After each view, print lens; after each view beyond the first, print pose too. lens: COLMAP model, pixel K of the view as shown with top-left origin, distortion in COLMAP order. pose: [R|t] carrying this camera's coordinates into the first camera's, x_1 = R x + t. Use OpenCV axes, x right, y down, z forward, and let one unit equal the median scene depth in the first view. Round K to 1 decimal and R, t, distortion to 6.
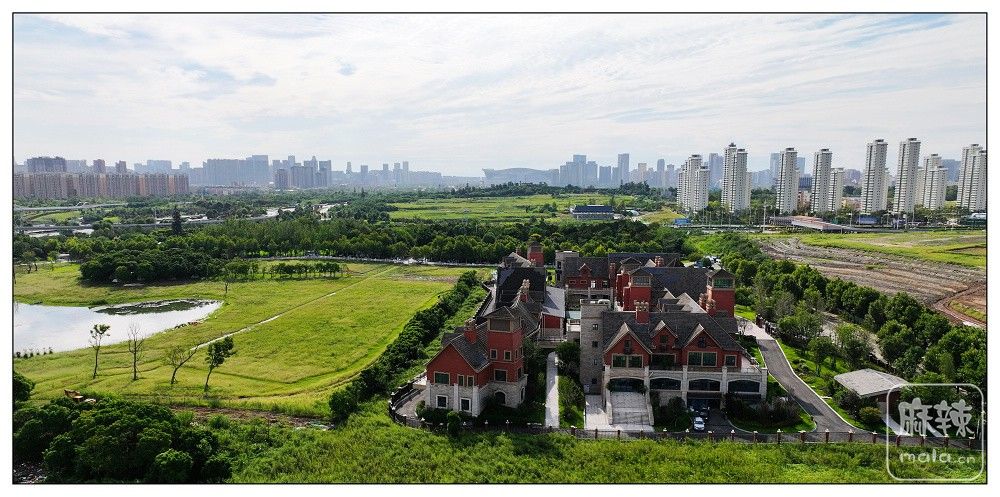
lens RADIAL K [[679.0, 0, 499.4], [0, 679.0, 291.9], [0, 0, 1]] dist [0.003416, 0.001680]
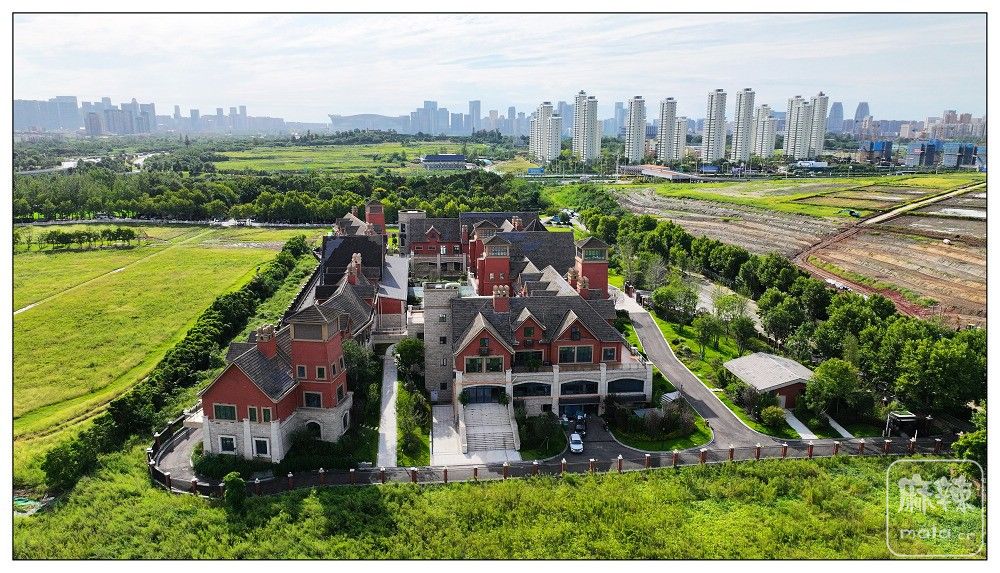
lens RADIAL K [[685.8, 0, 500.0], [0, 685.8, 286.5], [0, 0, 1]] dist [-0.001165, 0.011136]
pose [[0.977359, -0.042078, 0.207359, 0.019967], [0.028538, 0.997286, 0.067862, -0.016485], [-0.209652, -0.060408, 0.975908, 0.099838]]
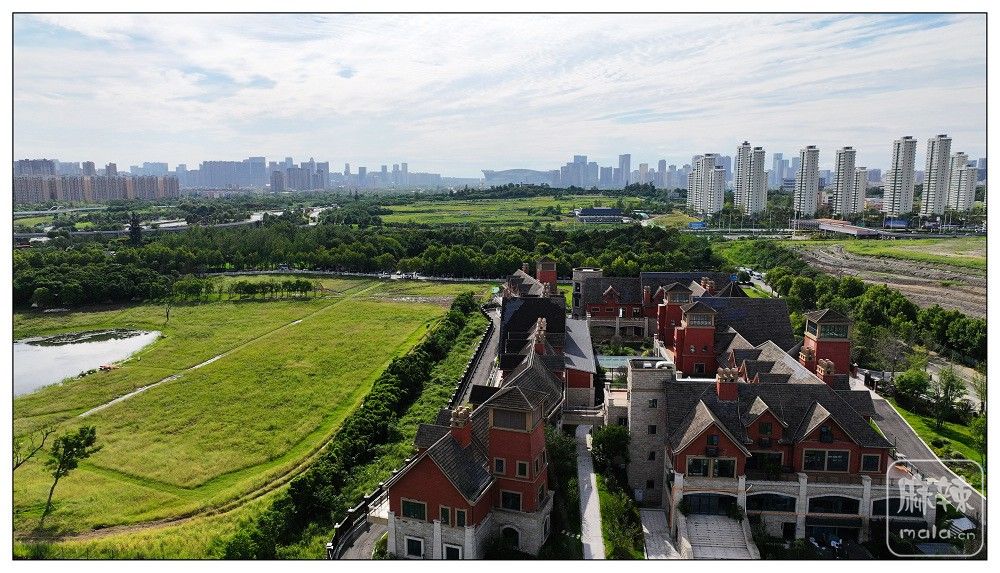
lens RADIAL K [[685.8, 0, 500.0], [0, 685.8, 286.5], [0, 0, 1]] dist [-0.001165, 0.011136]
pose [[0.999994, -0.003517, 0.000670, -0.003152], [0.003524, 0.999932, -0.011080, -0.024923], [-0.000631, 0.011082, 0.999938, 0.151617]]
